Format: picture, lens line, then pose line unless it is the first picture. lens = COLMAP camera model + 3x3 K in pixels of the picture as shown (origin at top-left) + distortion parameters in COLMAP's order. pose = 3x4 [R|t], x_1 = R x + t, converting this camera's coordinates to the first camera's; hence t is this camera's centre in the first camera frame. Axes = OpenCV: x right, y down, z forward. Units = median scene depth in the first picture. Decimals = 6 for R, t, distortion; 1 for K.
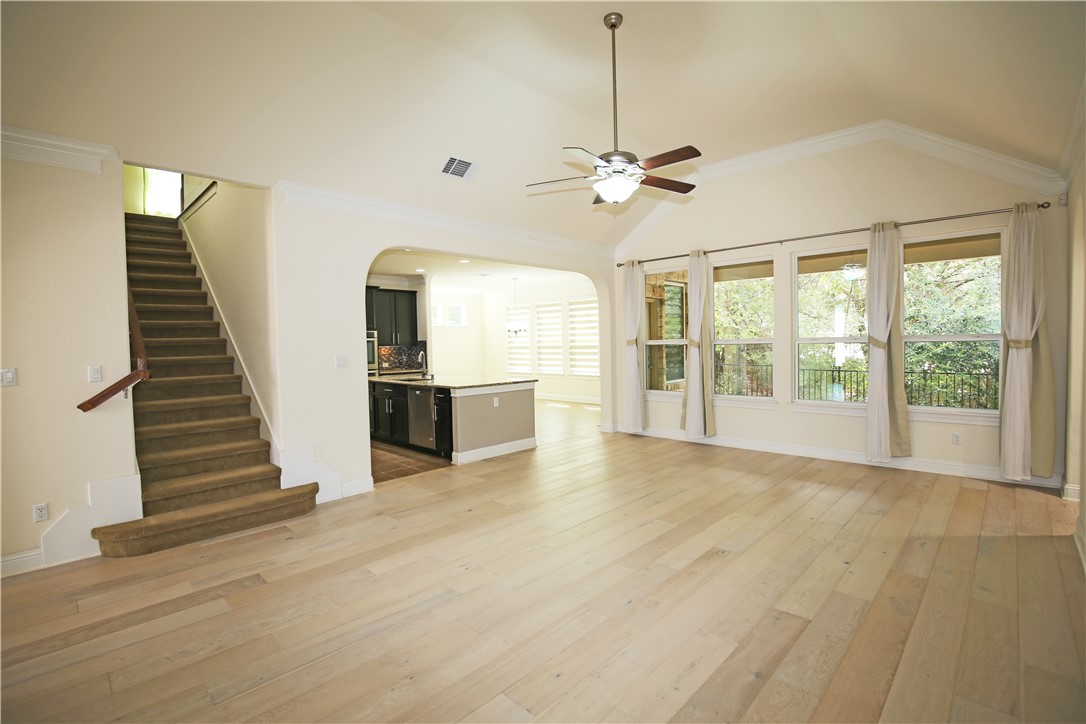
lens RADIAL K [[502.1, 0, 541.6], [0, 502.1, 354.6], [0, 0, 1]] dist [-0.030419, -0.000134]
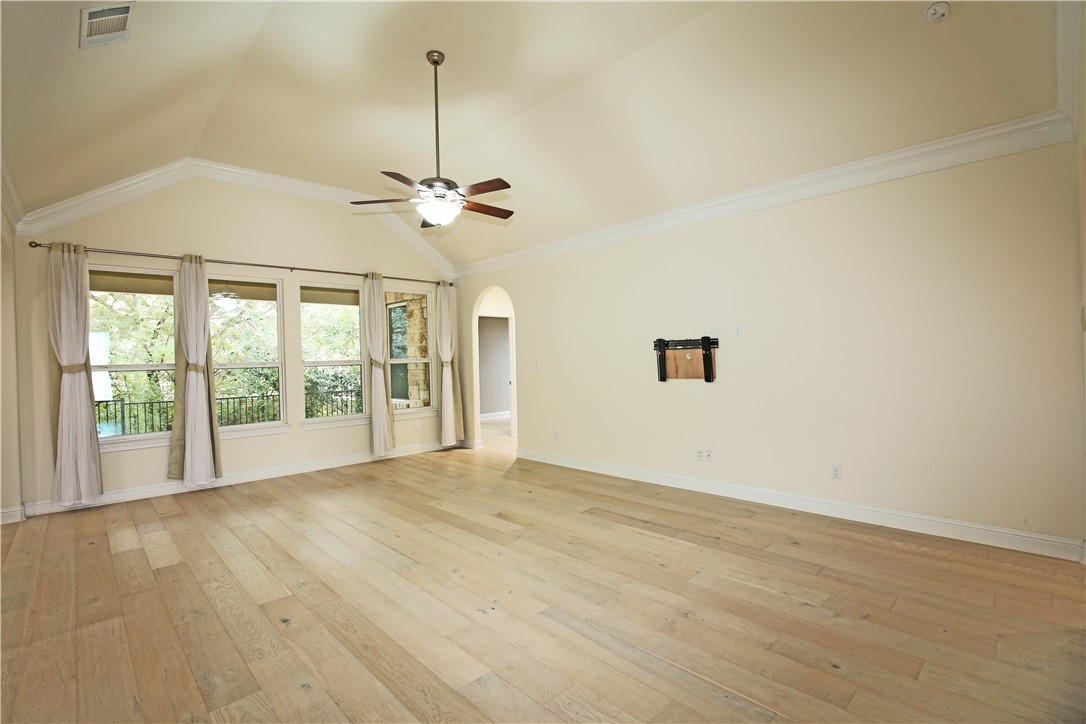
lens RADIAL K [[498.0, 0, 543.0], [0, 498.0, 362.0], [0, 0, 1]] dist [-0.022700, 0.000069]
pose [[0.033668, 0.008532, 0.999397, -0.843884], [0.047908, 0.998800, -0.010141, 0.005252], [-0.998284, 0.048220, 0.033219, 0.708878]]
